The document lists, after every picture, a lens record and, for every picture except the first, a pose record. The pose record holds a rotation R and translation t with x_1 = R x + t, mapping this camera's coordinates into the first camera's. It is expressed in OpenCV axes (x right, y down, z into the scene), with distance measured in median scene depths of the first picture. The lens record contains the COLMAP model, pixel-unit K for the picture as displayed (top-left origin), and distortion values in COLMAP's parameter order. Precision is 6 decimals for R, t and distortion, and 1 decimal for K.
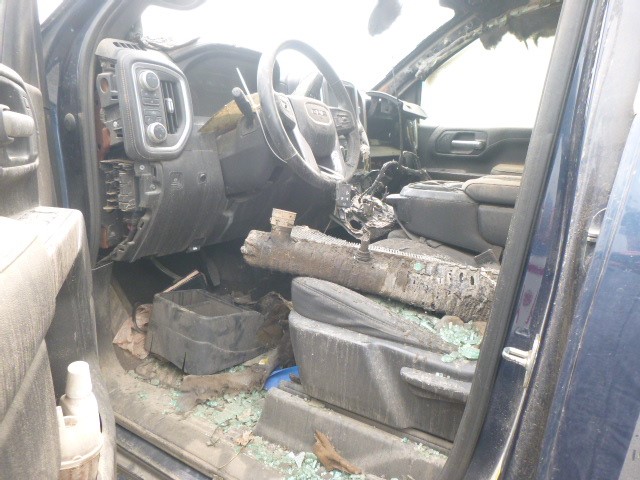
lens RADIAL K [[471.3, 0, 323.6], [0, 471.3, 241.3], [0, 0, 1]] dist [-0.028685, 0.000813]
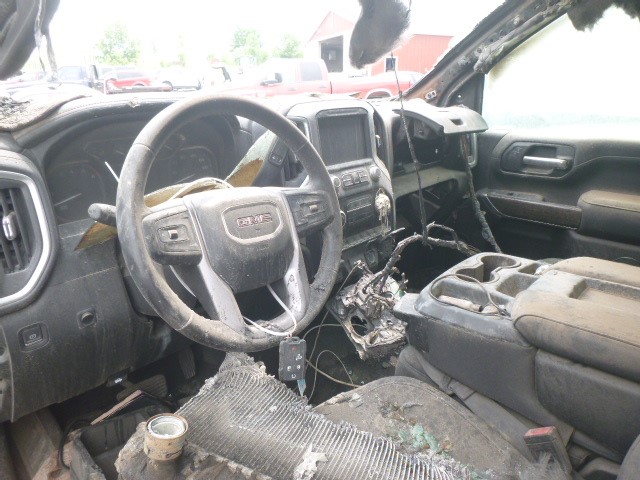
lens RADIAL K [[471.3, 0, 323.6], [0, 471.3, 241.3], [0, 0, 1]] dist [-0.028685, 0.000813]
pose [[0.985096, 0.011952, -0.171589, 0.103398], [0.005585, 0.994835, 0.101355, -0.175818], [0.171914, -0.100803, 0.979941, 0.242763]]
